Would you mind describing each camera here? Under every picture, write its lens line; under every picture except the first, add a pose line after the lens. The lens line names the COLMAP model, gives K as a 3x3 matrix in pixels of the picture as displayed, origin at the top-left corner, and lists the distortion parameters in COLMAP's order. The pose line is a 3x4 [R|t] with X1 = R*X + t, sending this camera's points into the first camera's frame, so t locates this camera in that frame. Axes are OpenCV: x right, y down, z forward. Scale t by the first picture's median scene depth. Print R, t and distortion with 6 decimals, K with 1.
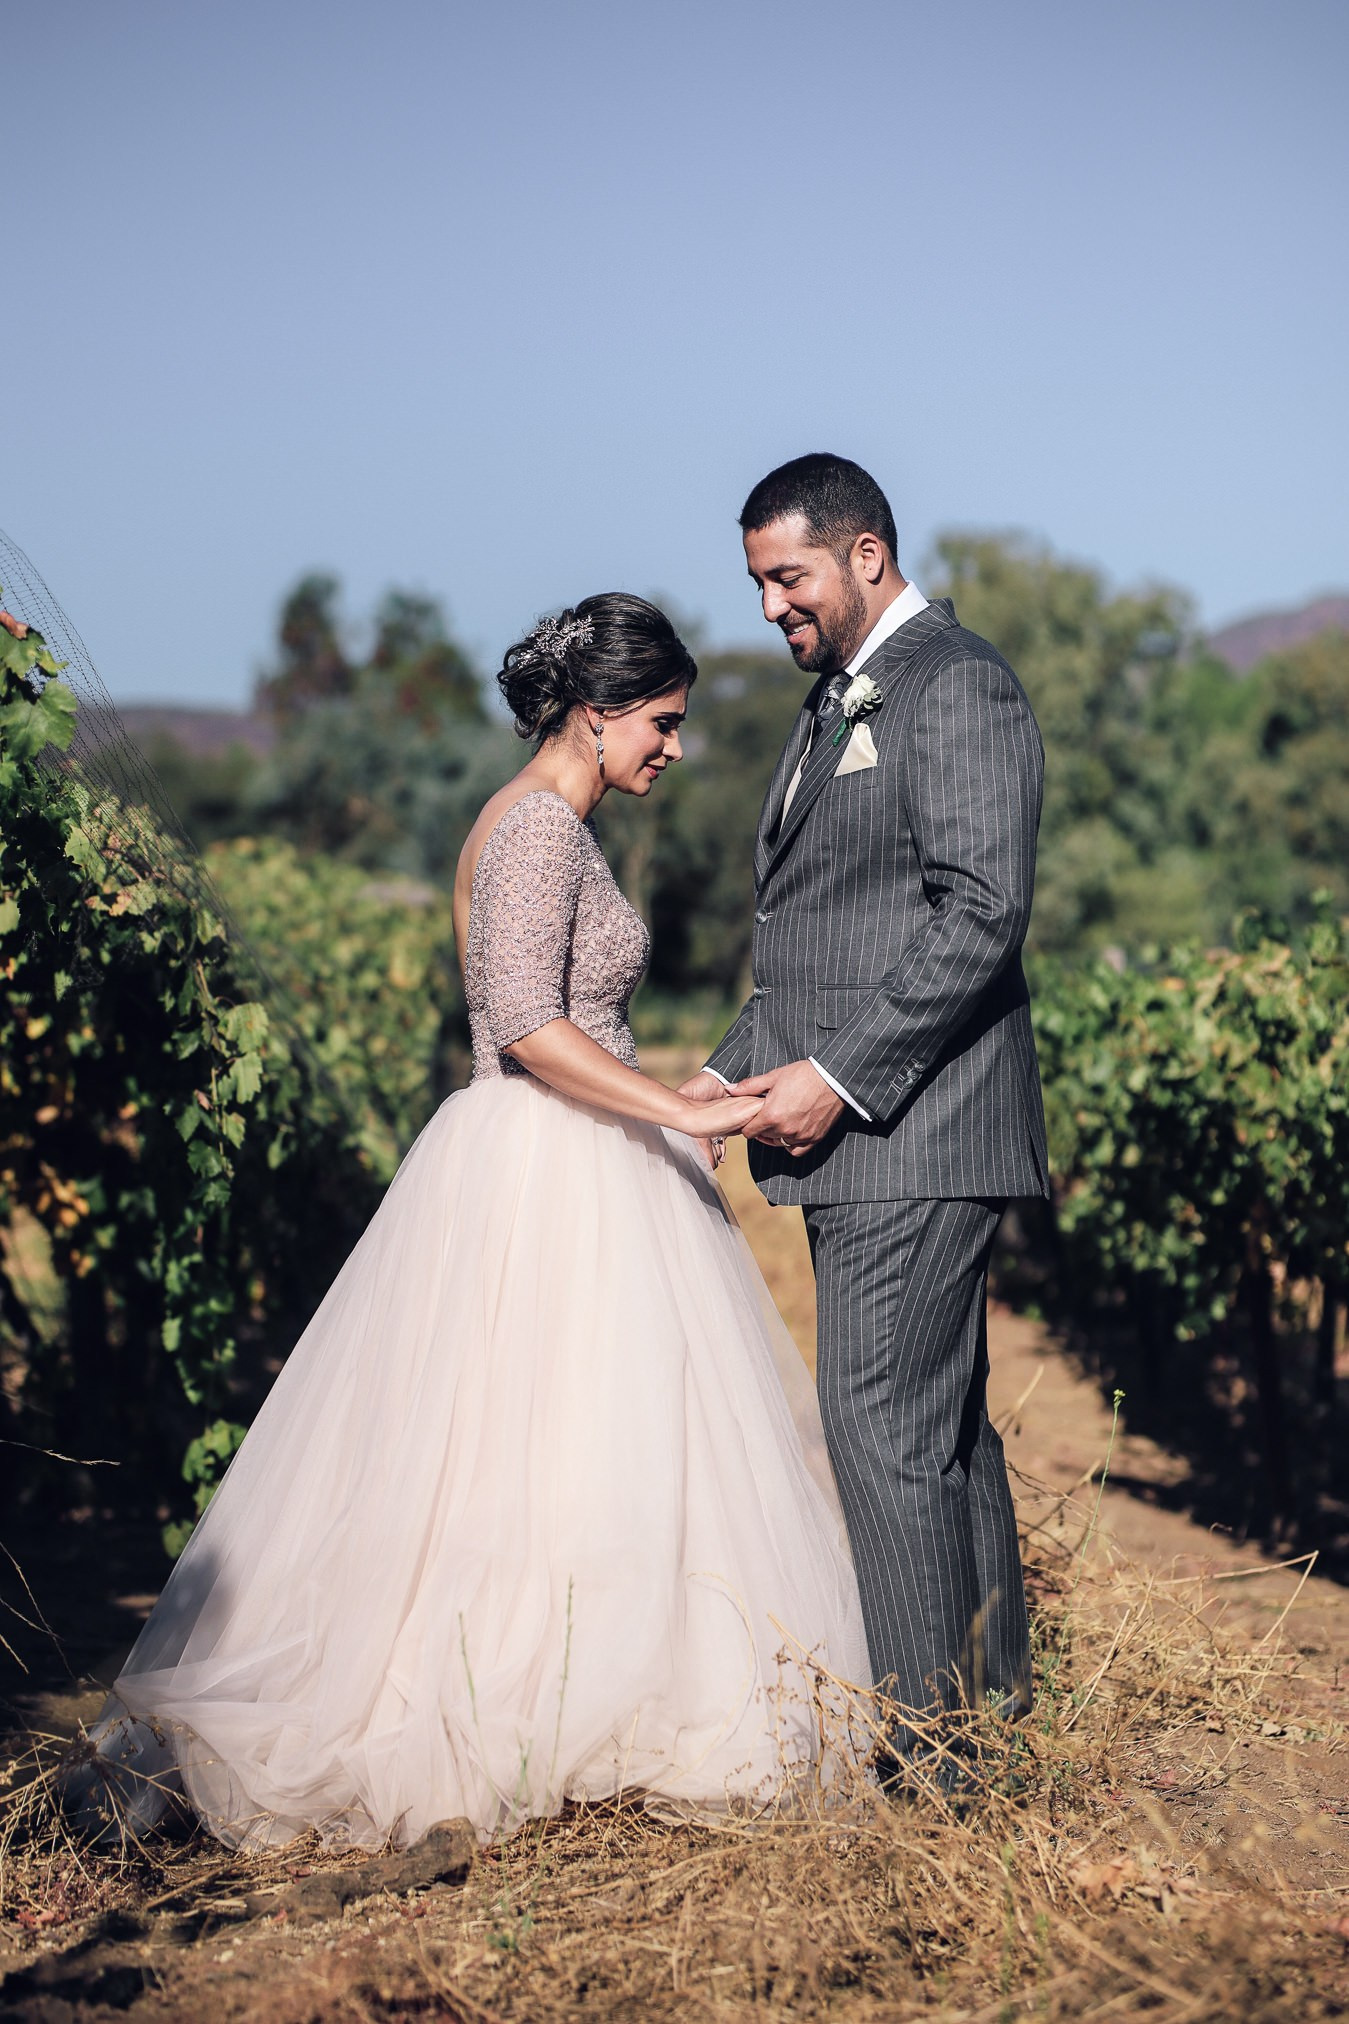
lens RADIAL K [[4860.1, 0, 683.3], [0, 4860.1, 1008.8], [0, 0, 1]] dist [-0.185969, -0.003851]
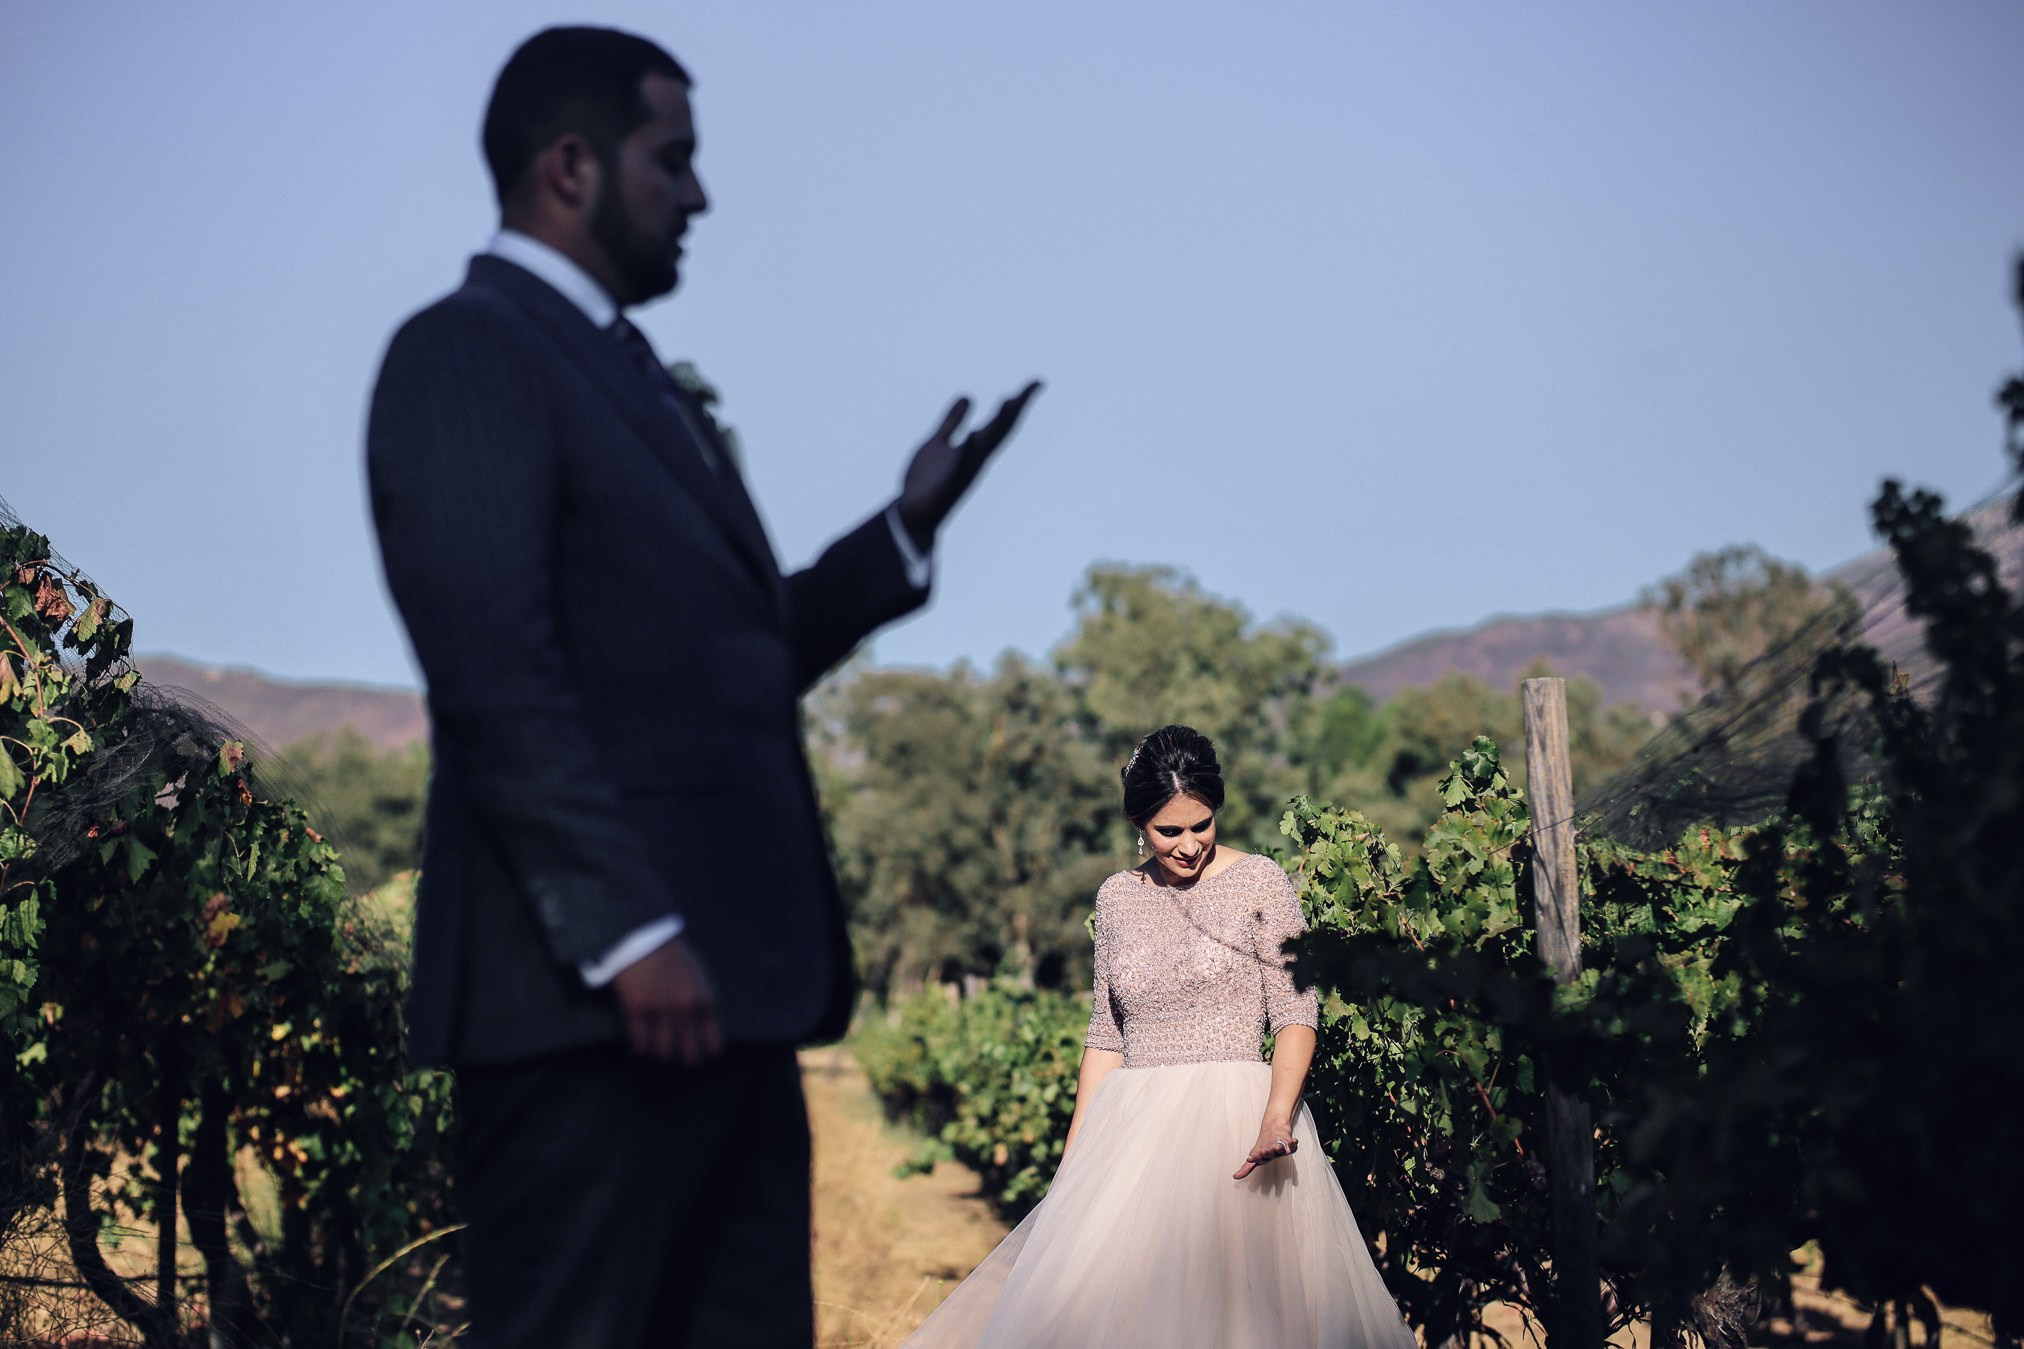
lens RADIAL K [[4859.4, 0, 1008.4], [0, 4859.4, 853.6], [0, 0, 1]] dist [-0.210891, 0.198918]
pose [[0.998931, 0.033993, 0.031321, 0.052427], [-0.032960, 0.998914, -0.032923, -0.012608], [-0.032406, 0.031855, 0.998967, -0.633265]]
